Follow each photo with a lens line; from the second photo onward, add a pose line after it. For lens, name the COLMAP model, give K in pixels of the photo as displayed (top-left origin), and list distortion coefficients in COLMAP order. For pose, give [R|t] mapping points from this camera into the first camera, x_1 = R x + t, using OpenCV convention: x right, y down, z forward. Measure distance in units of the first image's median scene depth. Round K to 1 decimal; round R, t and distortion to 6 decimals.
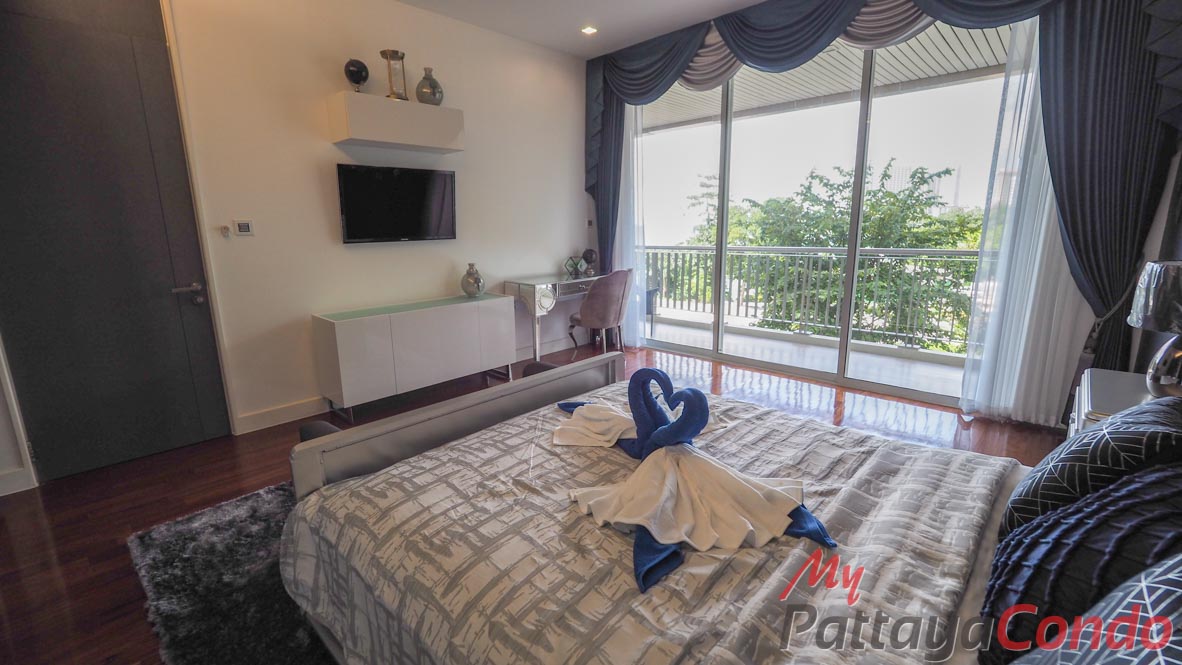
lens RADIAL K [[474.9, 0, 591.0], [0, 474.9, 332.5], [0, 0, 1]] dist [0.000207, 0.000038]
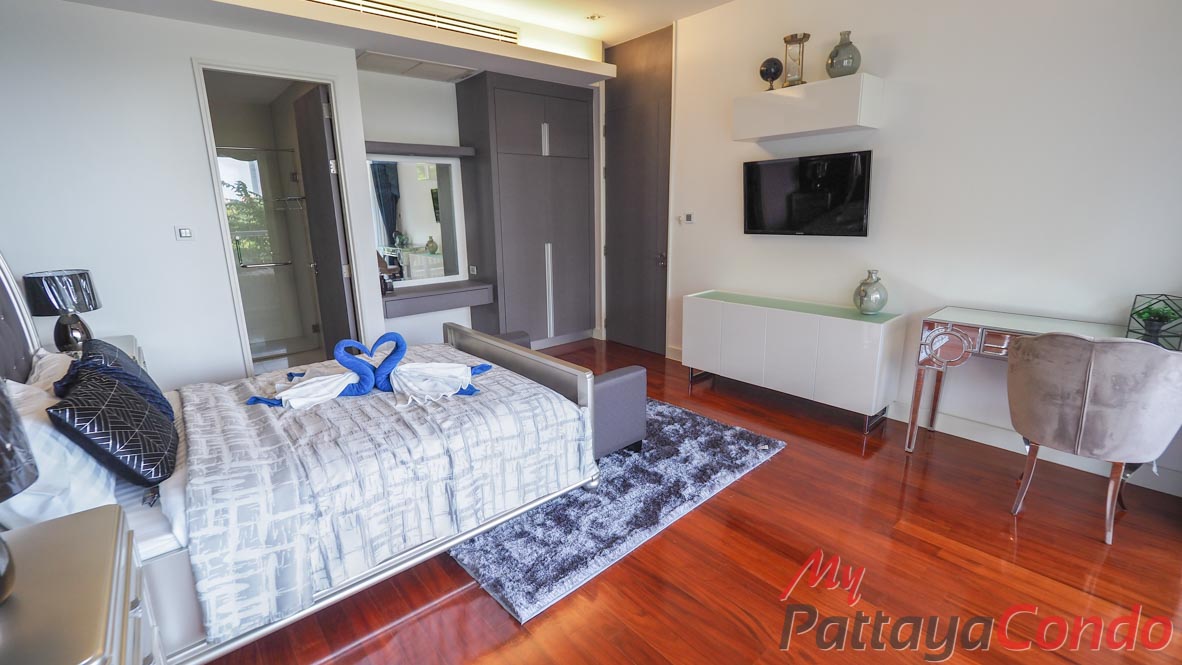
lens RADIAL K [[518.2, 0, 591.0], [0, 518.2, 332.5], [0, 0, 1]] dist [0.000544, 0.000004]
pose [[-0.089553, 0.251382, -0.963736, 0.649649], [-0.196108, 0.944231, 0.264517, -0.191790], [0.976485, 0.212684, -0.035261, 0.651076]]
